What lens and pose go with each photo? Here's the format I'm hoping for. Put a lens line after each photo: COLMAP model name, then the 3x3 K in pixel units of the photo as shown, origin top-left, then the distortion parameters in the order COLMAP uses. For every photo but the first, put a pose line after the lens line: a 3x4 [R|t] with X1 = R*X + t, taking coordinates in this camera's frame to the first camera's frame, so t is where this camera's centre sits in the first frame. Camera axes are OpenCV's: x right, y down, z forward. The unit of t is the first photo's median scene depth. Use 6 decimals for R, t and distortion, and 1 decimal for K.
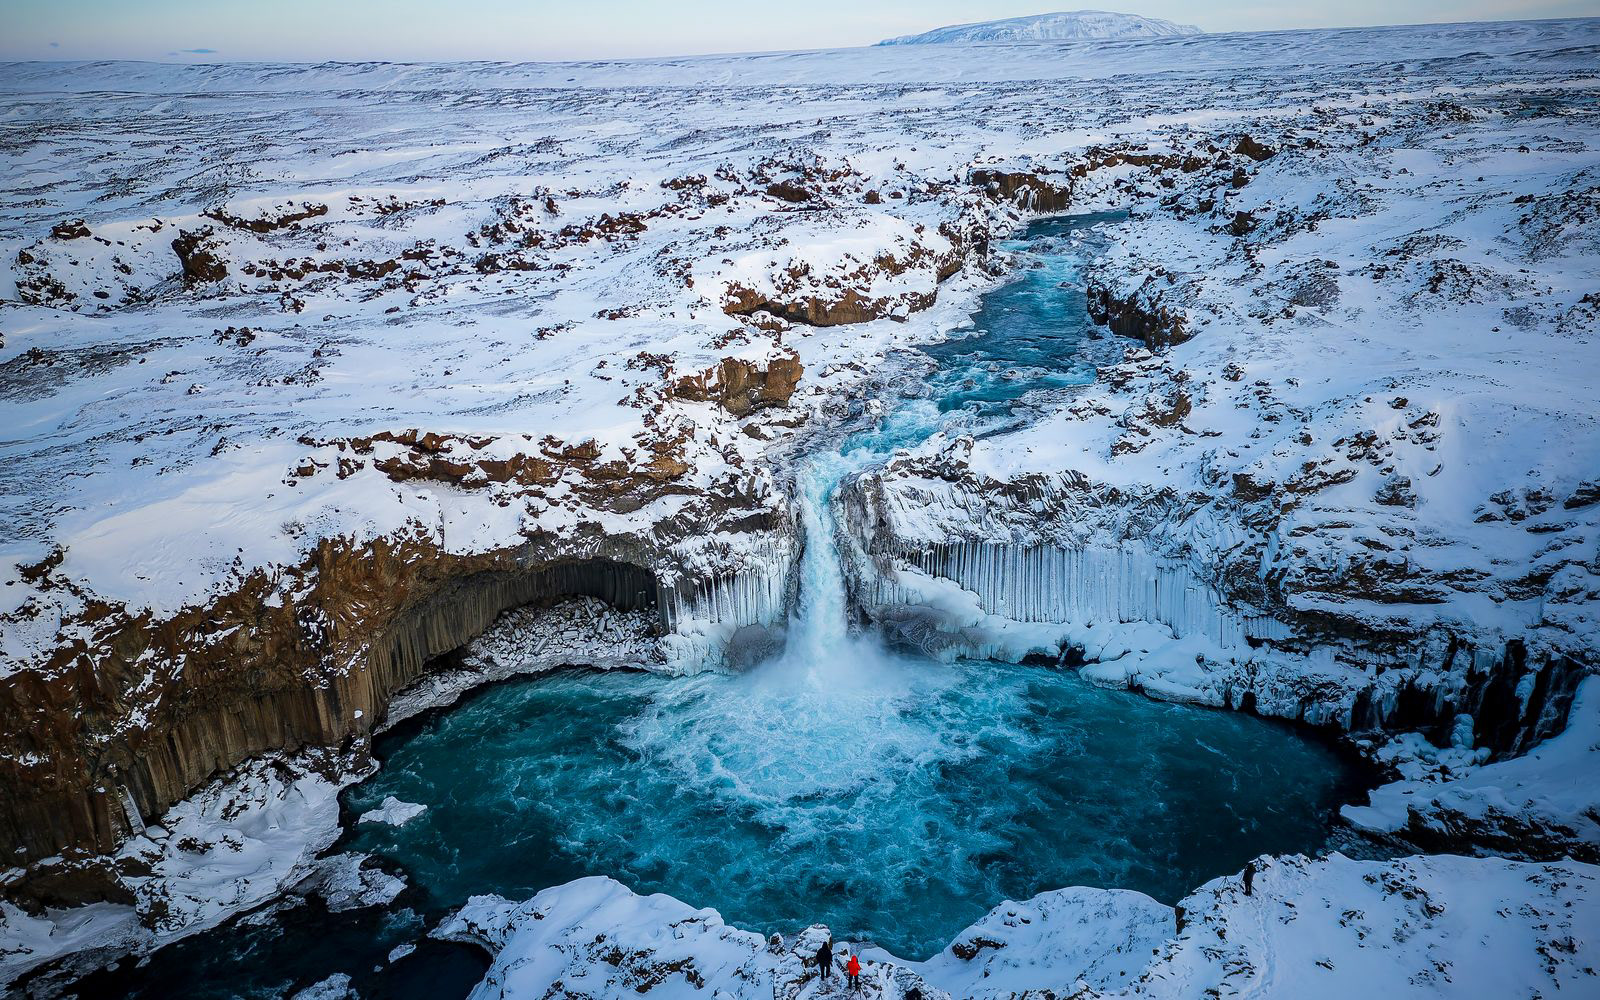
lens RADIAL K [[1147.4, 0, 803.5], [0, 1147.4, 493.5], [0, 0, 1]] dist [0.052845, -0.049242]
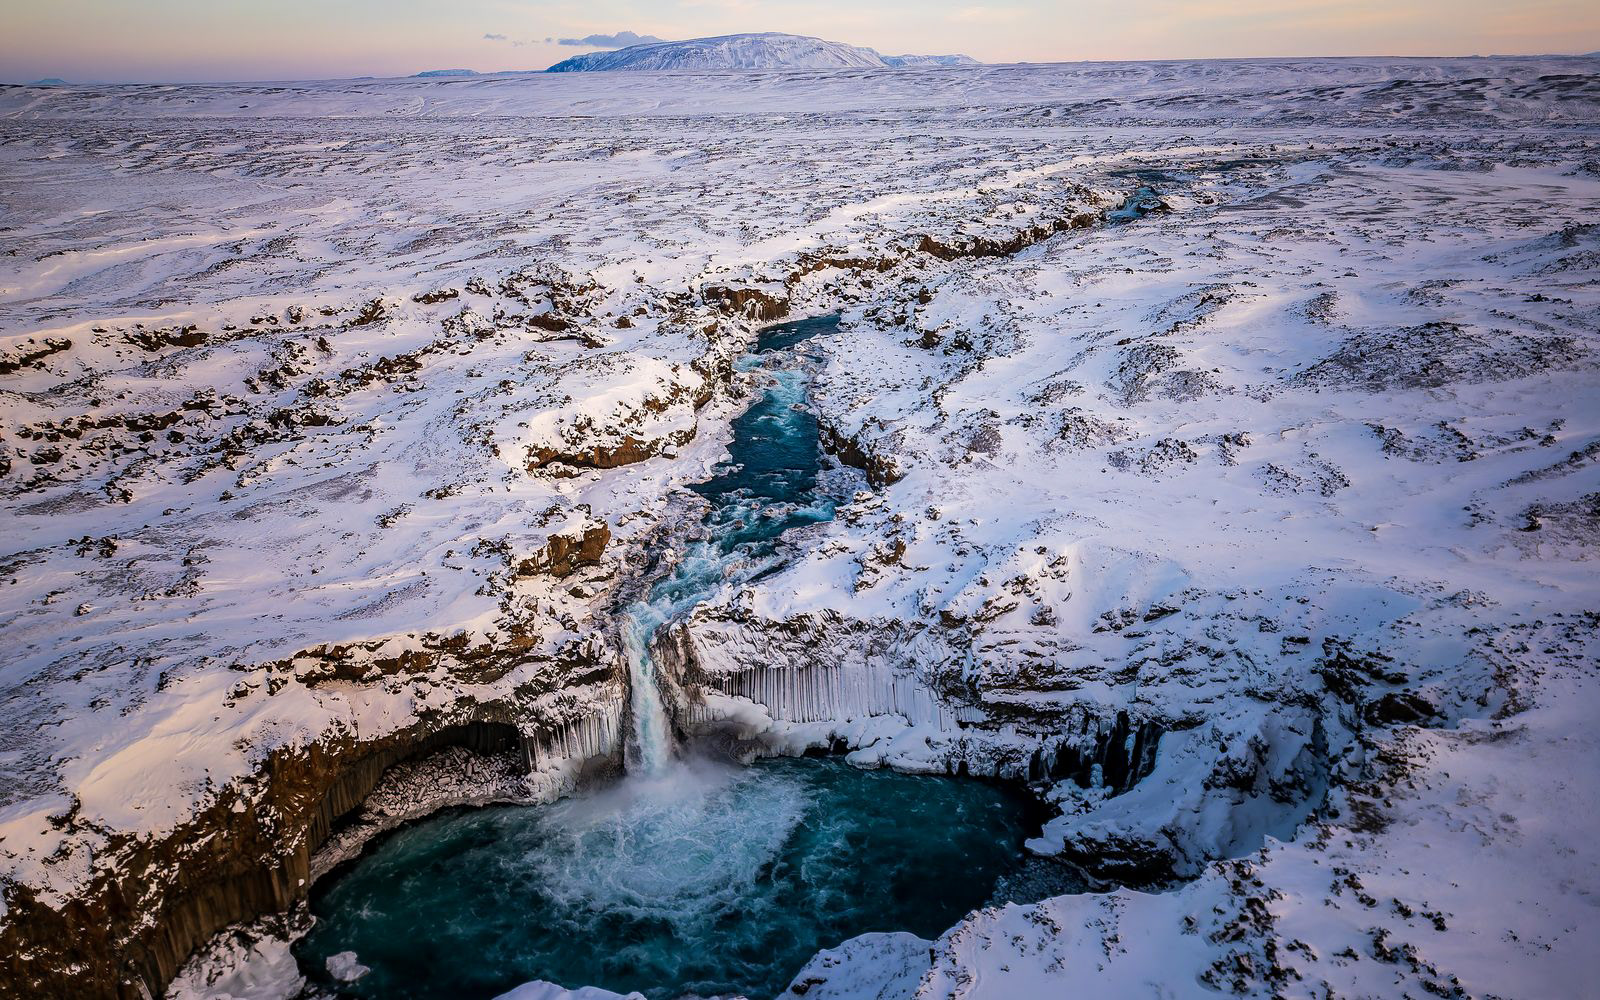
lens RADIAL K [[1147.4, 0, 803.3], [0, 1147.4, 484.0], [0, 0, 1]] dist [0.052845, -0.049242]
pose [[0.969033, -0.076053, 0.234926, -0.109943], [0.080186, 0.996747, -0.008077, -0.171659], [-0.233548, 0.026665, 0.971980, -0.336534]]
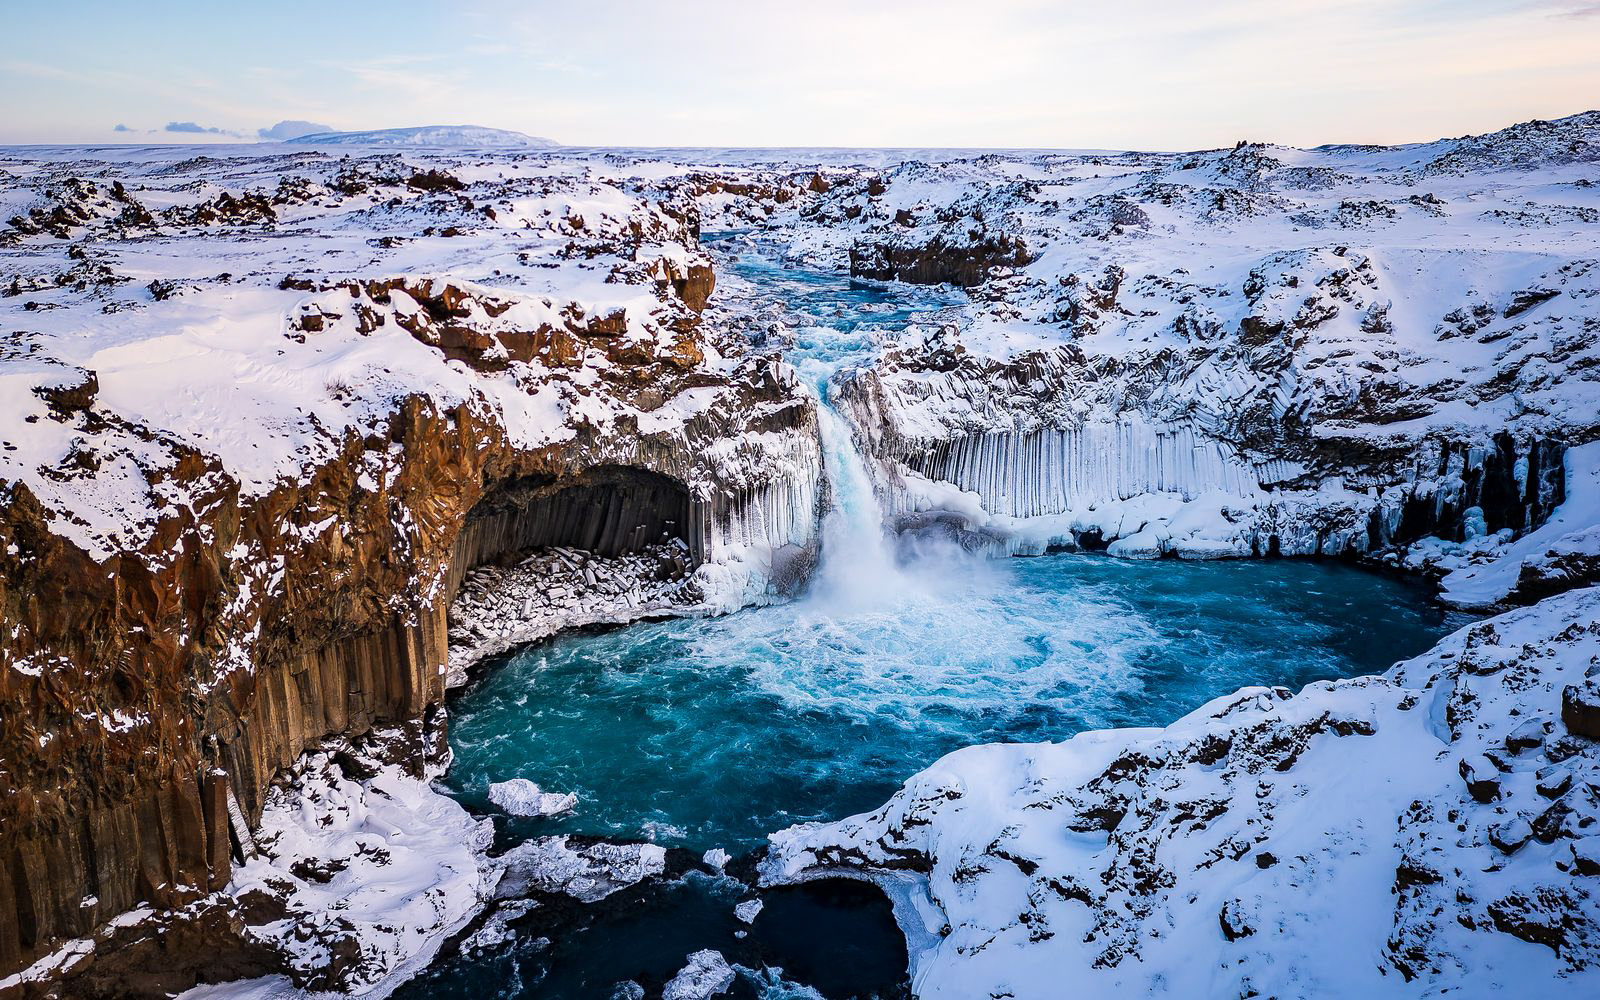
lens RADIAL K [[1203.0, 0, 801.0], [0, 1203.0, 514.7], [0, 0, 1]] dist [0.052217, -0.034232]
pose [[0.883037, -0.099849, 0.458559, -0.474330], [0.140777, 0.988464, -0.055859, 0.156483], [-0.447692, 0.113880, 0.886907, 0.240321]]
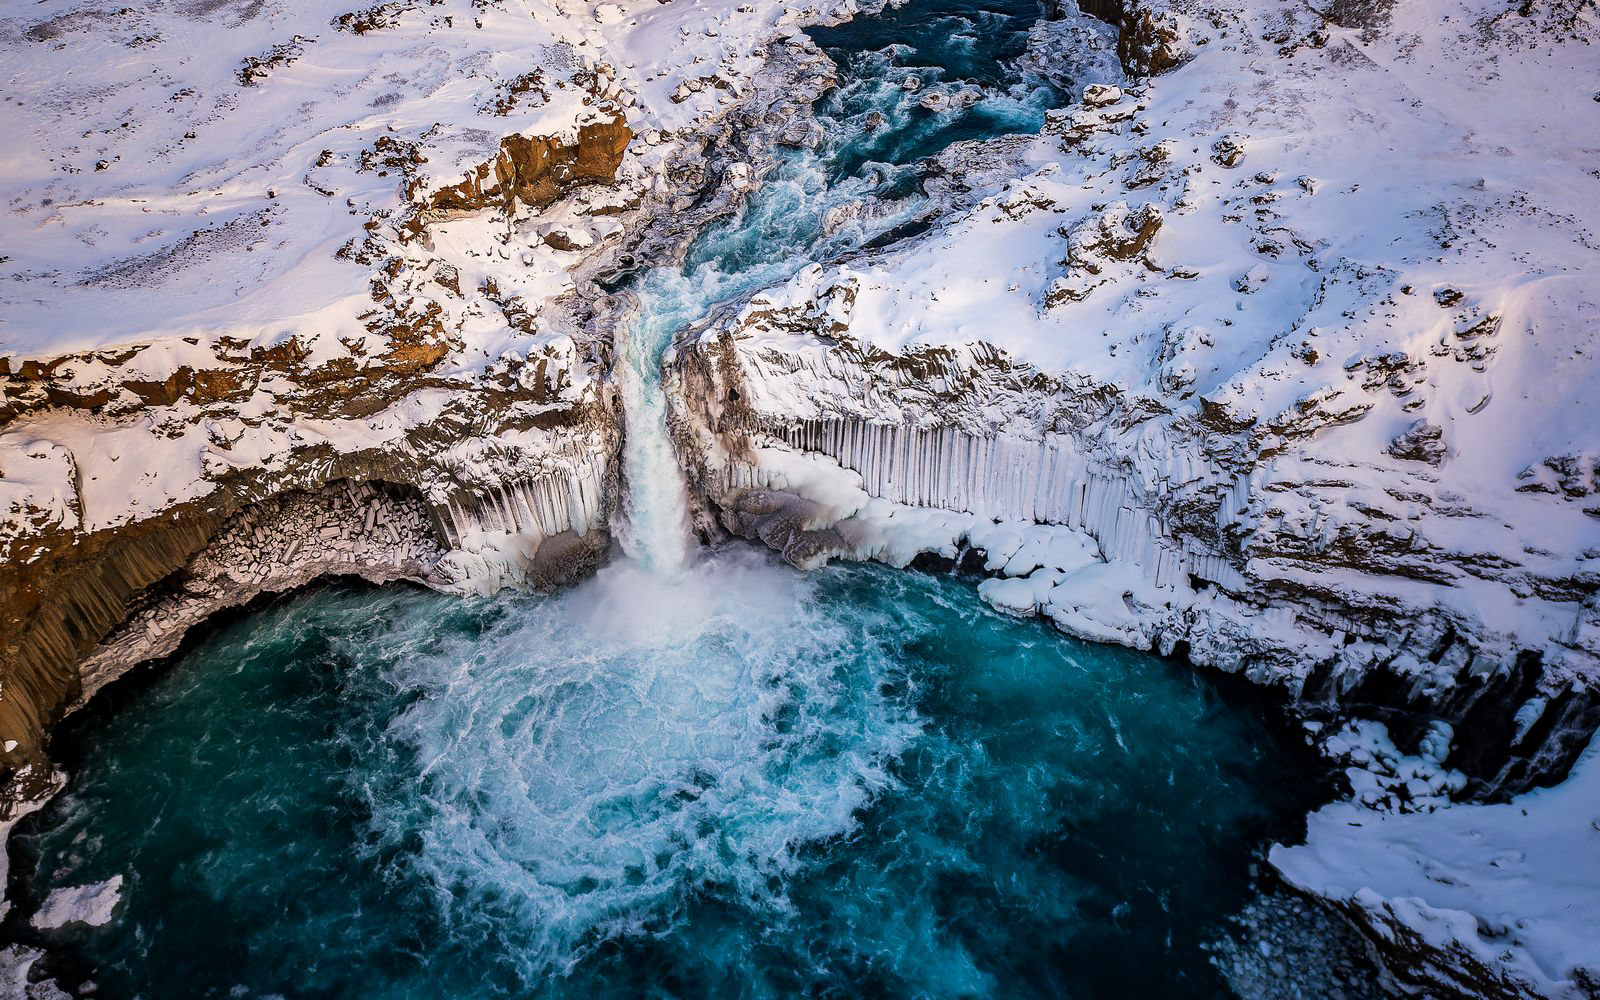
lens RADIAL K [[1147.4, 0, 806.4], [0, 1147.4, 472.0], [0, 0, 1]] dist [0.052845, -0.049242]
pose [[0.999142, -0.011070, 0.039914, 0.096029], [-0.005922, 0.915547, 0.402168, -0.257194], [-0.040995, -0.402059, 0.914696, 0.330294]]
